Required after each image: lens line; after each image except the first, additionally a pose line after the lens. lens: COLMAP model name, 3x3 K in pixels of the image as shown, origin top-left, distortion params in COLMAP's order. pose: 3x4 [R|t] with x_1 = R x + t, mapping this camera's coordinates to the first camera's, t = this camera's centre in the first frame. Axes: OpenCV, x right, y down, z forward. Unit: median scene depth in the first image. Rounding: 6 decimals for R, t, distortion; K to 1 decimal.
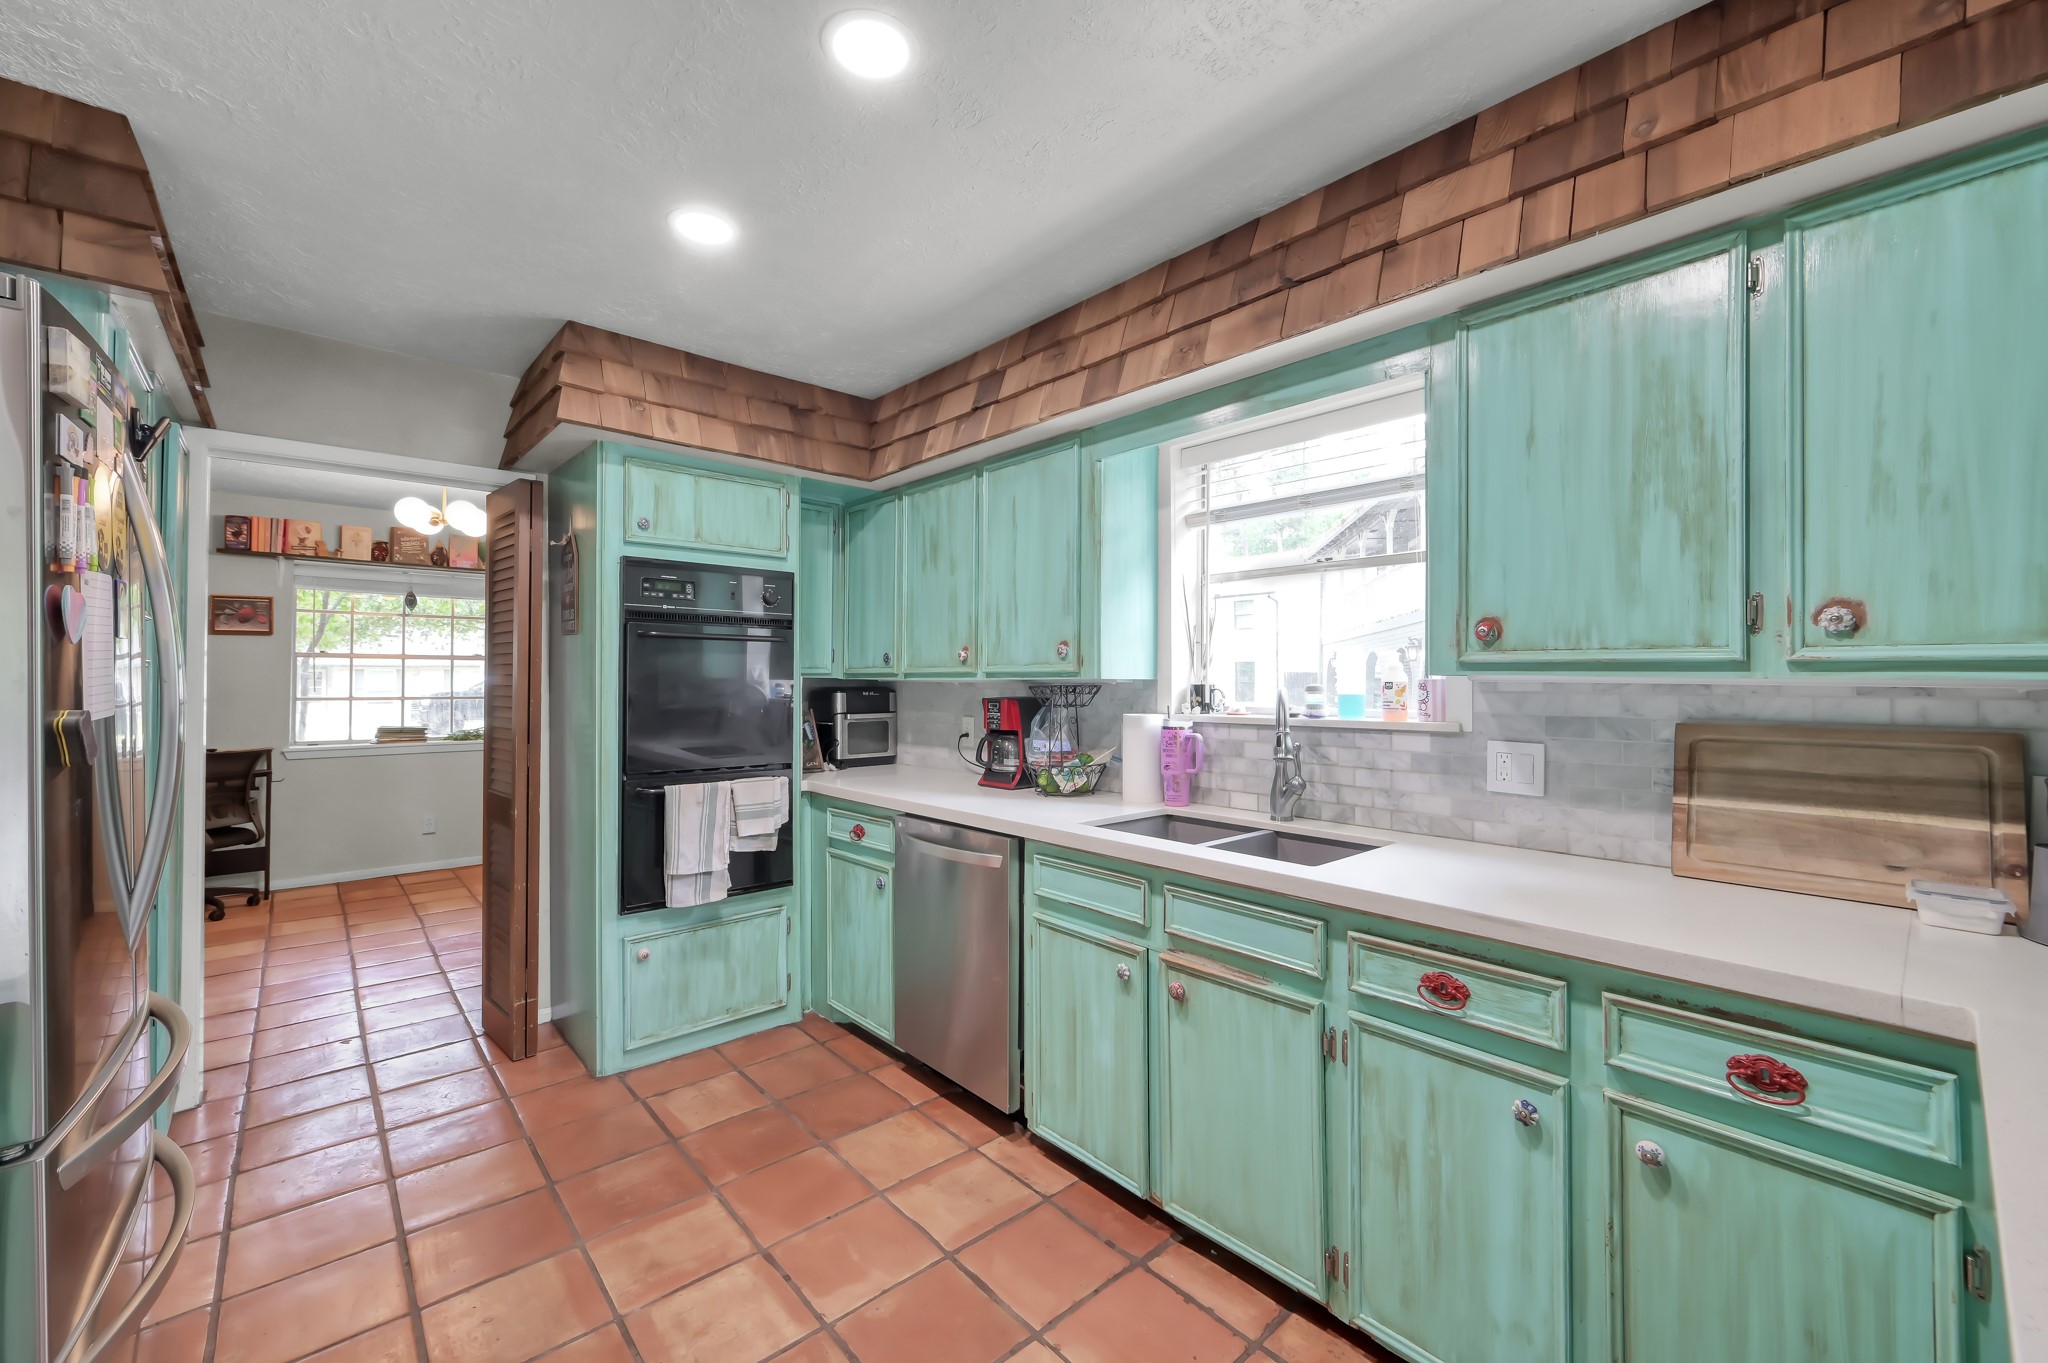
lens RADIAL K [[813.9, 0, 1102.6], [0, 813.9, 671.4], [0, 0, 1]] dist [0.000435, -0.000053]
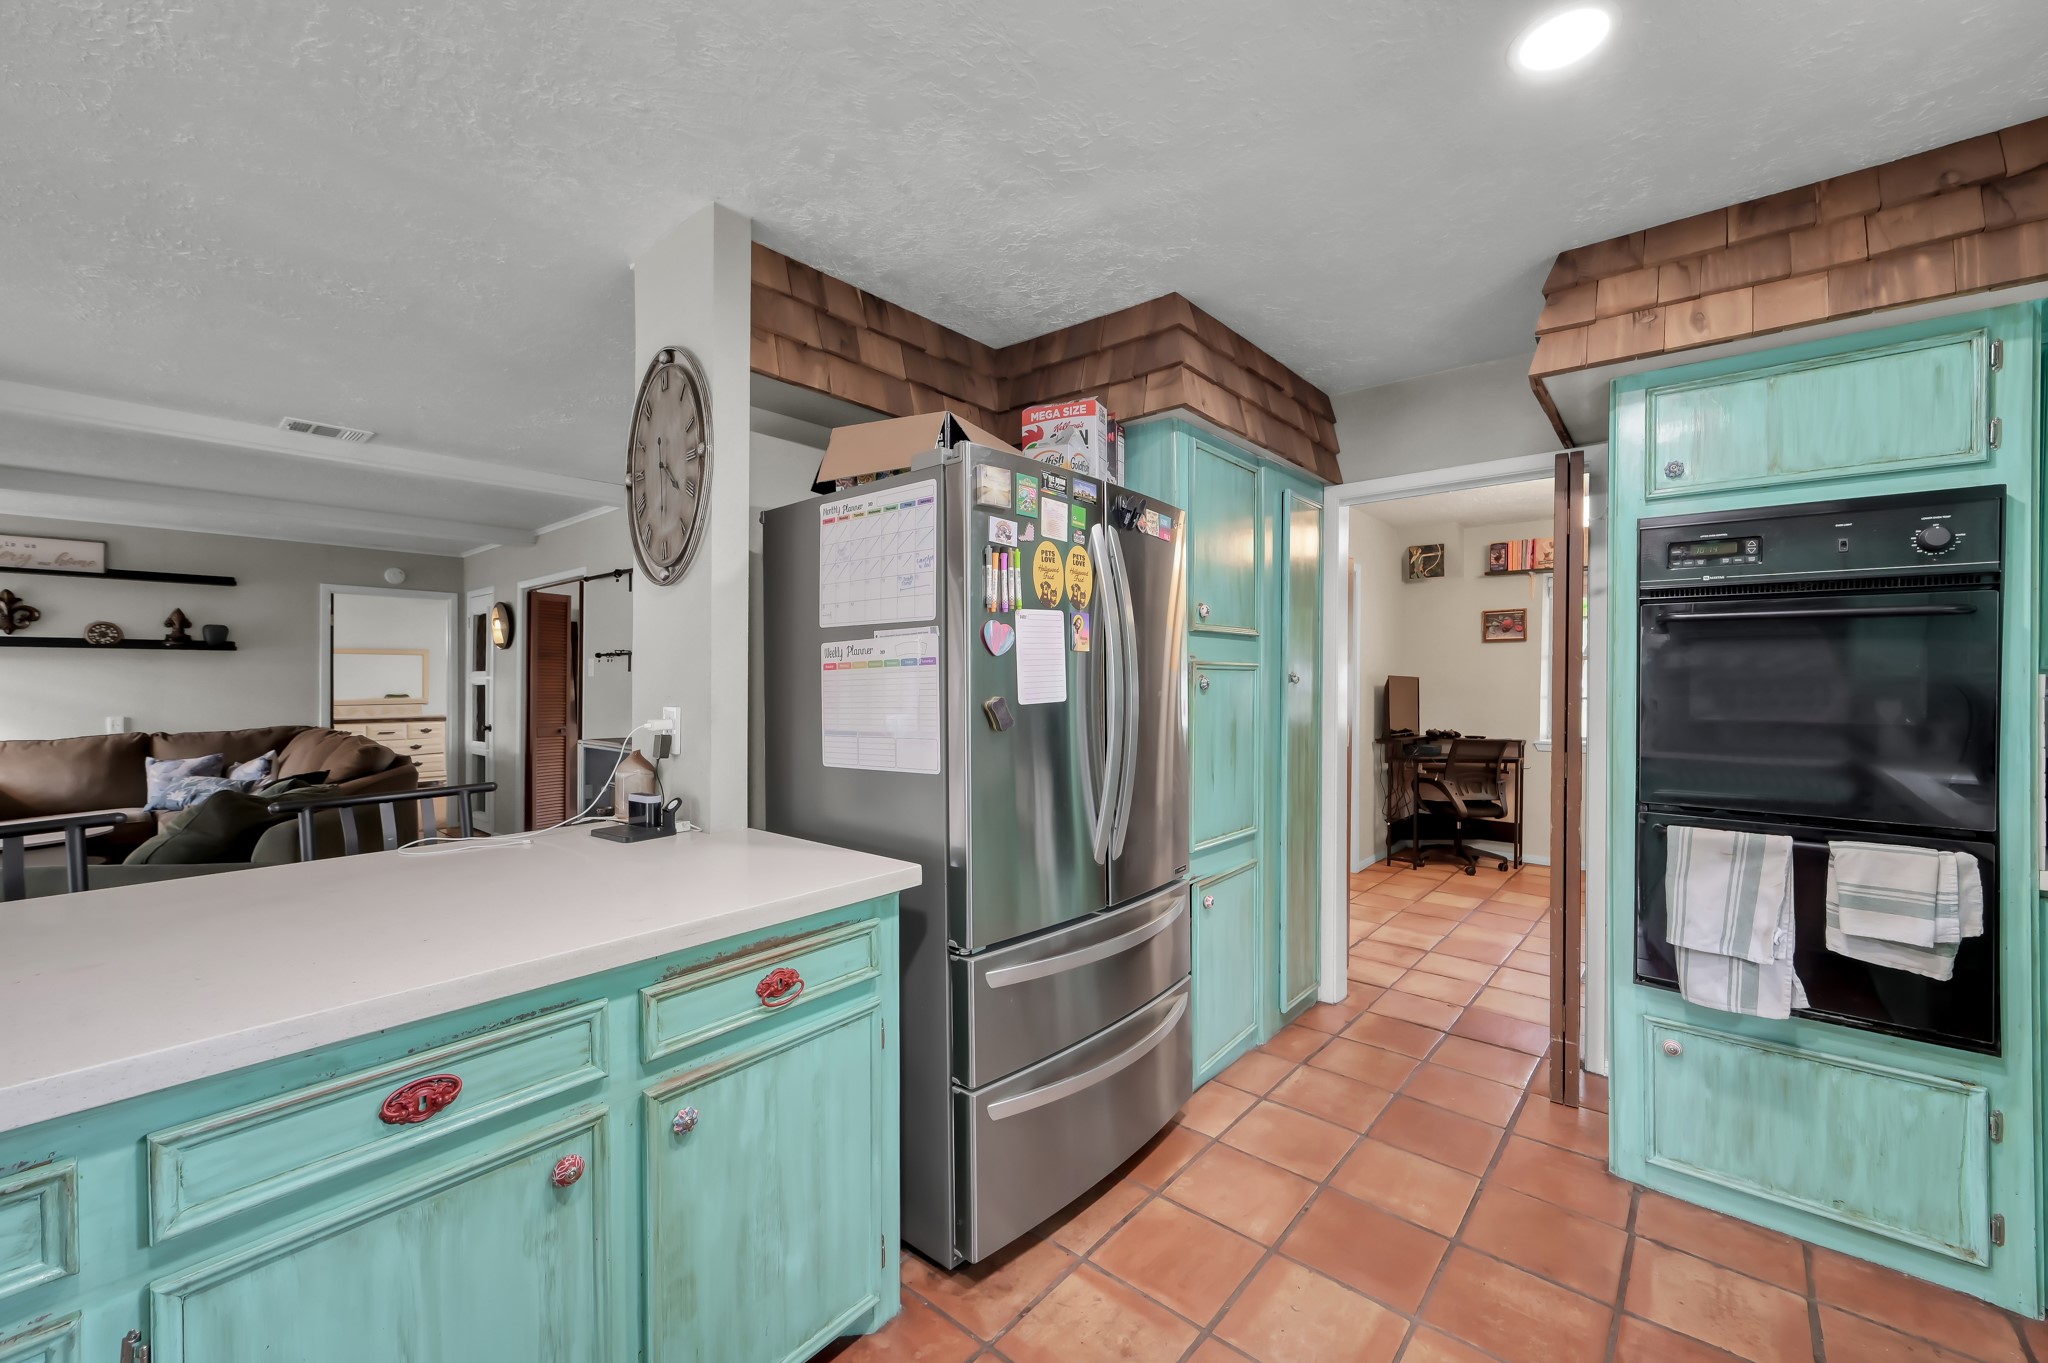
lens RADIAL K [[813.9, 0, 1016.2], [0, 813.9, 681.0], [0, 0, 1]] dist [0.000435, -0.000053]
pose [[0.068361, 0.003748, -0.997654, 0.128802], [0.005221, 0.999978, 0.004115, 0.004959], [0.997647, -0.005490, 0.068340, 0.327383]]
